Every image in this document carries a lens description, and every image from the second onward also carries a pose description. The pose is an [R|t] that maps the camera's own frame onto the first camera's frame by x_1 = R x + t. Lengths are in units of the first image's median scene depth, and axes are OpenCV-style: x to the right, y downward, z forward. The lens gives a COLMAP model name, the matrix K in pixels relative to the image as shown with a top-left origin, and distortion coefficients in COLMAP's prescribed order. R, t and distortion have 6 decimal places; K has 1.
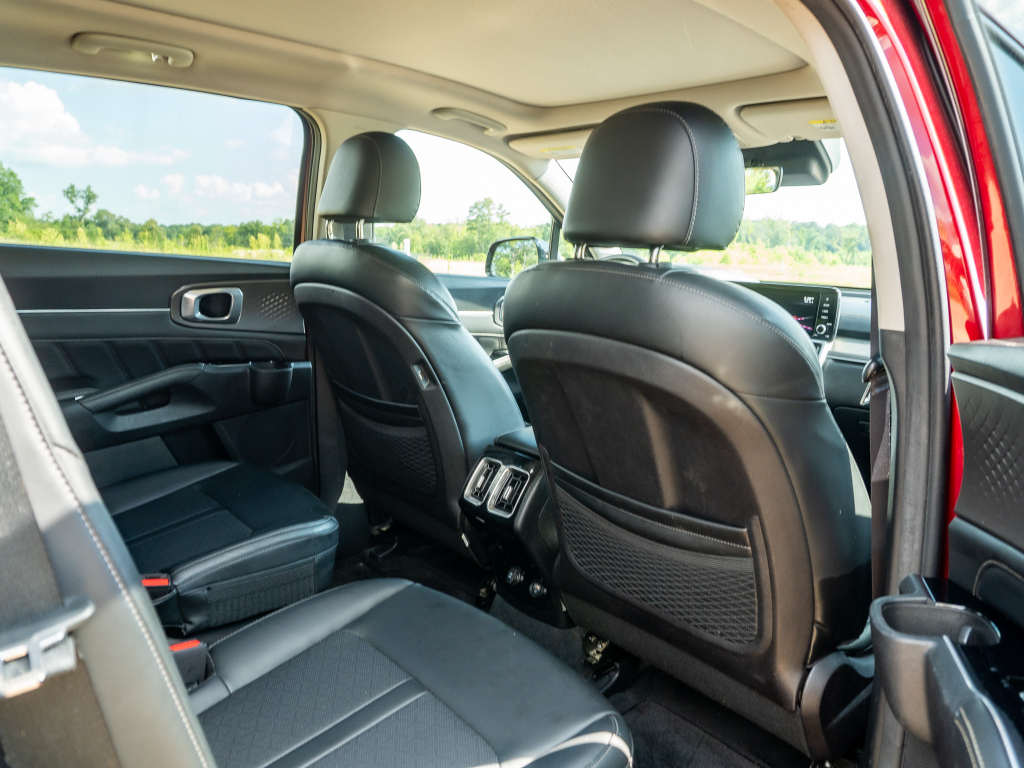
lens RADIAL K [[763.9, 0, 508.6], [0, 763.9, 392.9], [0, 0, 1]] dist [-0.015337, -0.003921]
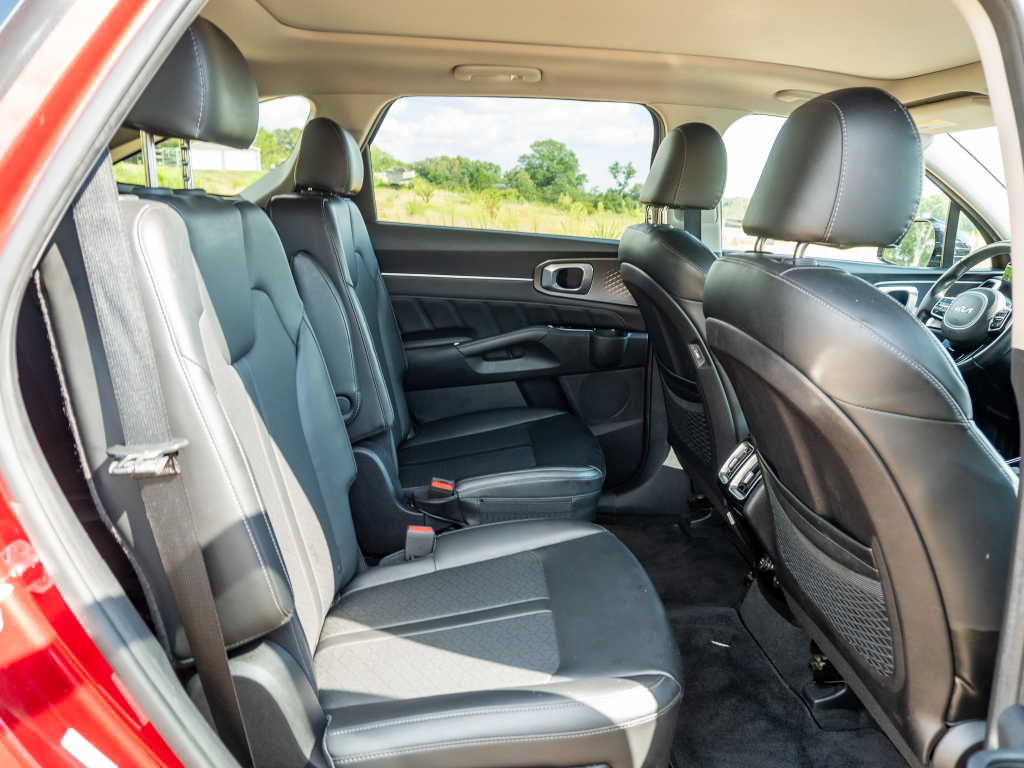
lens RADIAL K [[763.9, 0, 516.6], [0, 763.9, 388.9], [0, 0, 1]] dist [-0.015337, -0.003921]
pose [[0.804094, 0.132454, -0.579559, 0.265338], [-0.114566, 0.991116, 0.067561, -0.015552], [0.583359, 0.012072, 0.812125, -0.005353]]
